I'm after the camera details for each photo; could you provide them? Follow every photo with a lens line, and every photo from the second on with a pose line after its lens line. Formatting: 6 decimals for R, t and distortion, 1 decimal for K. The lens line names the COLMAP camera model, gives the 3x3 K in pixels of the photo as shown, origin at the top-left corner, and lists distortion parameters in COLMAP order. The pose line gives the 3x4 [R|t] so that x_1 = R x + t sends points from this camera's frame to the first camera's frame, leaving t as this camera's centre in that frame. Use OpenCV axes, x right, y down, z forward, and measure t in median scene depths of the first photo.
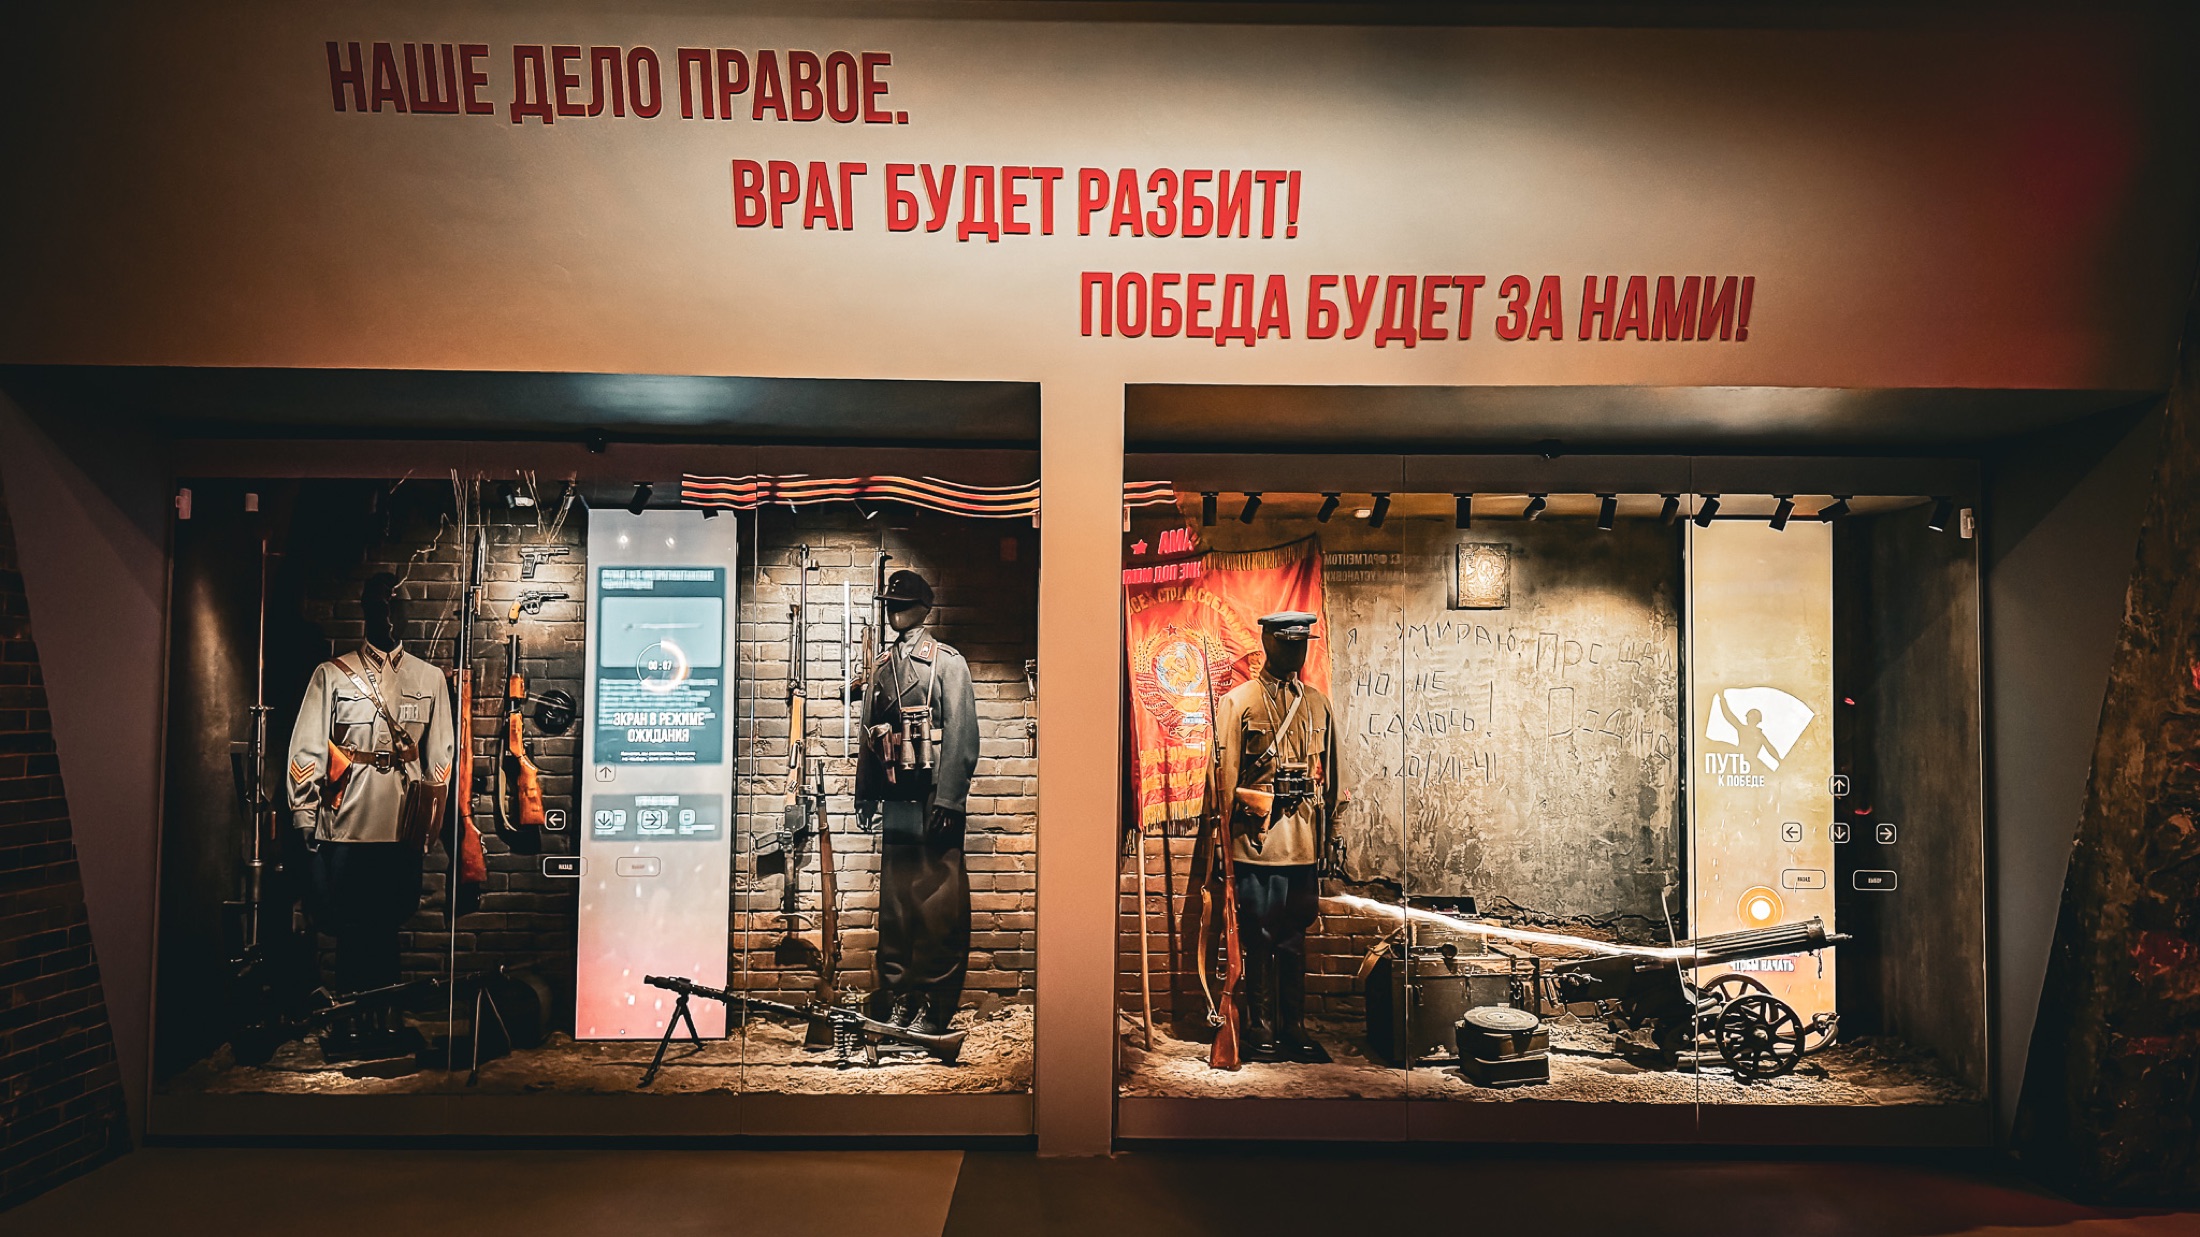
lens RADIAL K [[1517.3, 0, 1131.6], [0, 1517.3, 629.7], [0, 0, 1]] dist [0.142694, -0.225704]
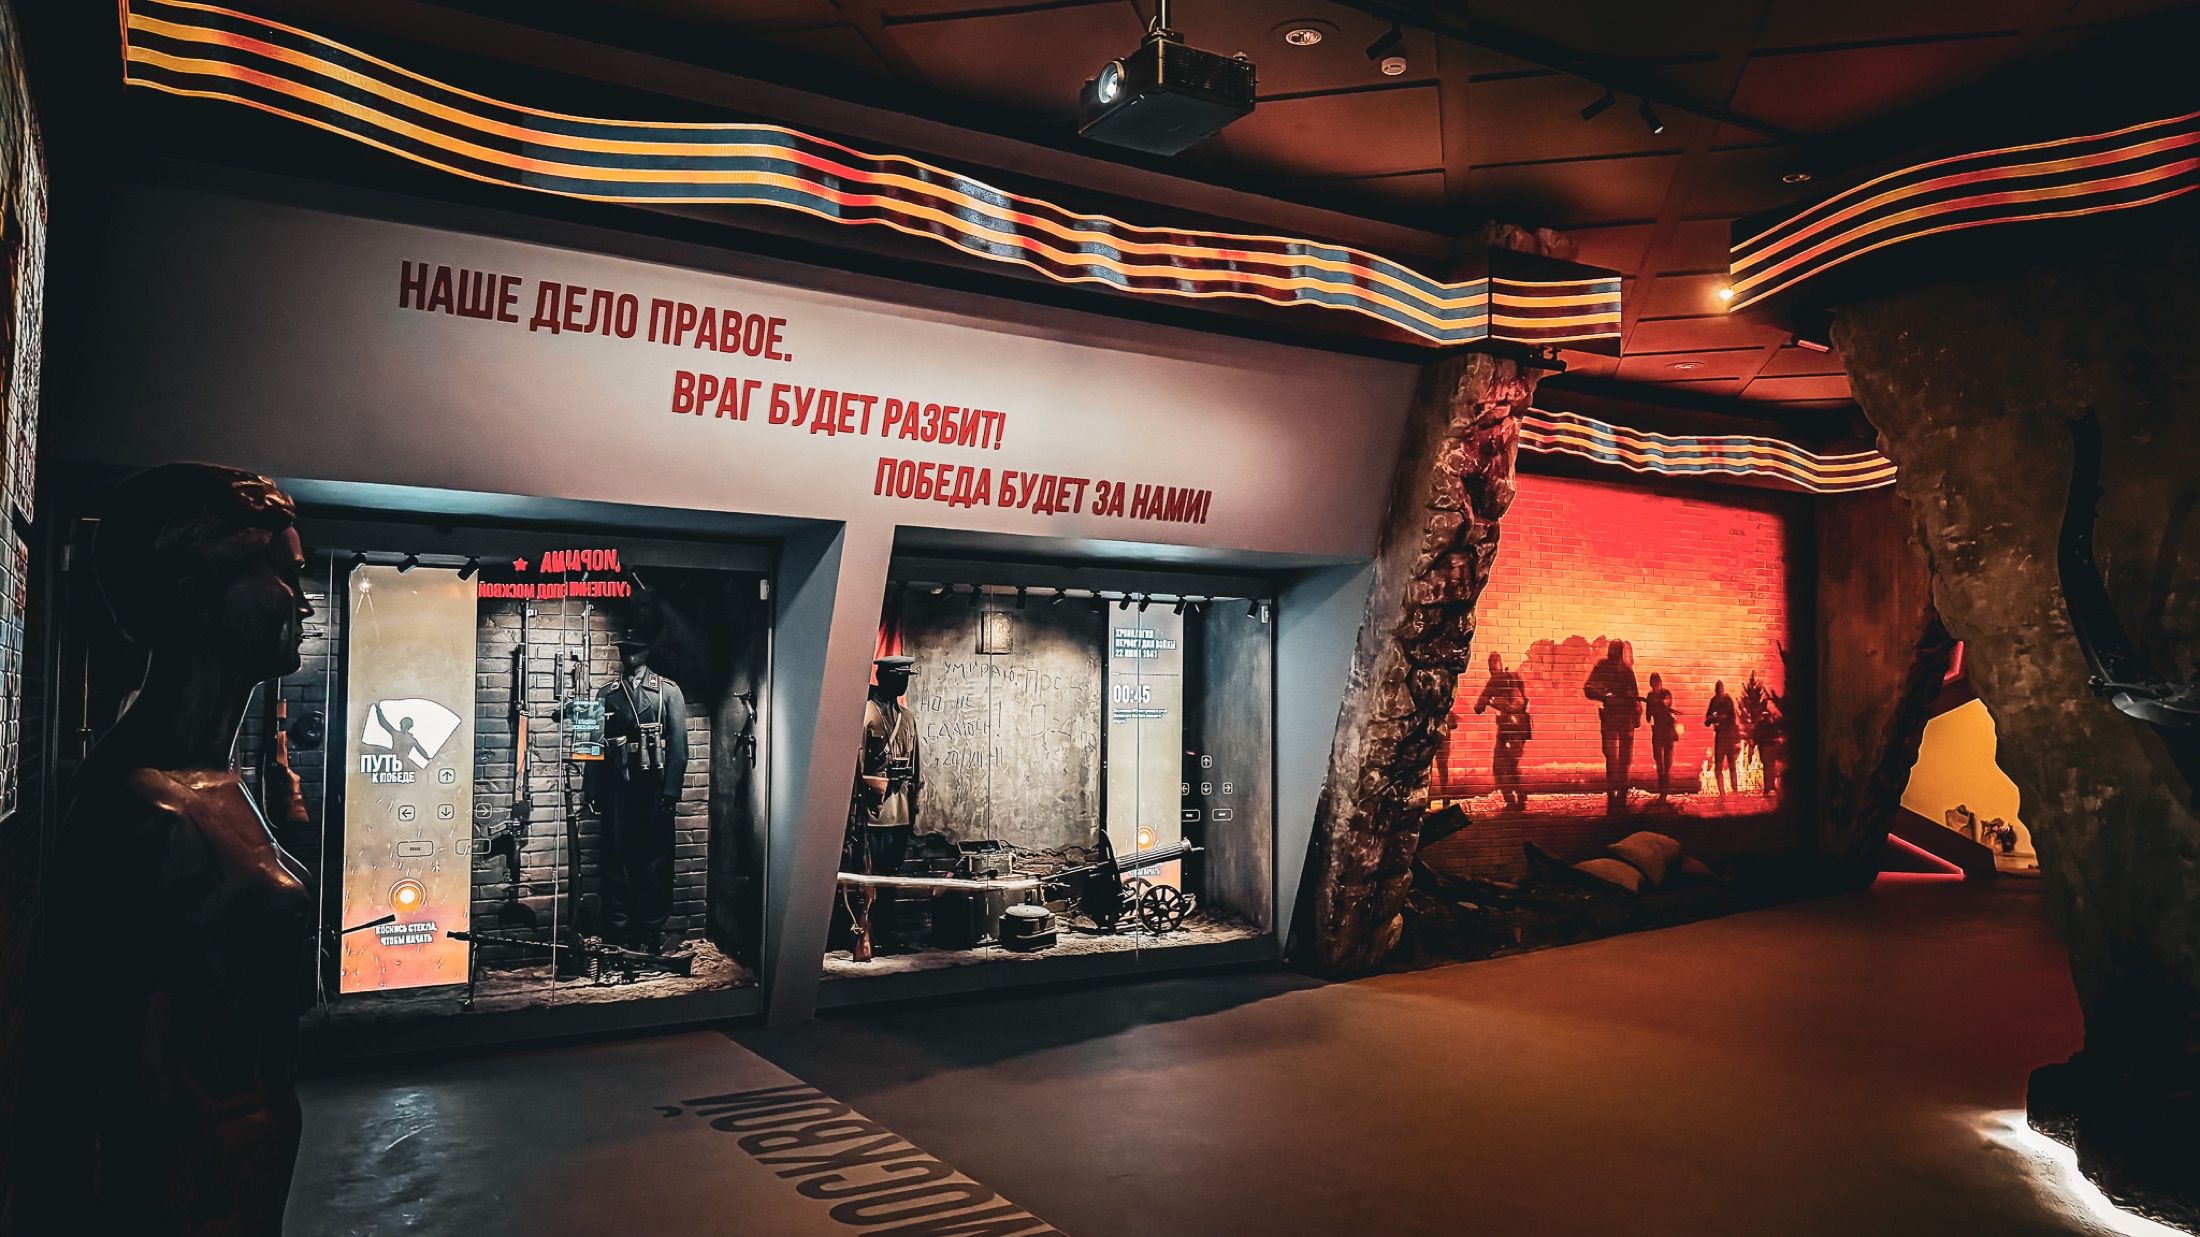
lens RADIAL K [[1517.3, 0, 1131.6], [0, 1517.3, 629.7], [0, 0, 1]] dist [0.142694, -0.225704]
pose [[0.850503, 0.023239, 0.525456, -0.648856], [-0.022675, 0.999715, -0.007513, -0.042557], [-0.525481, -0.005525, 0.850787, -0.526847]]
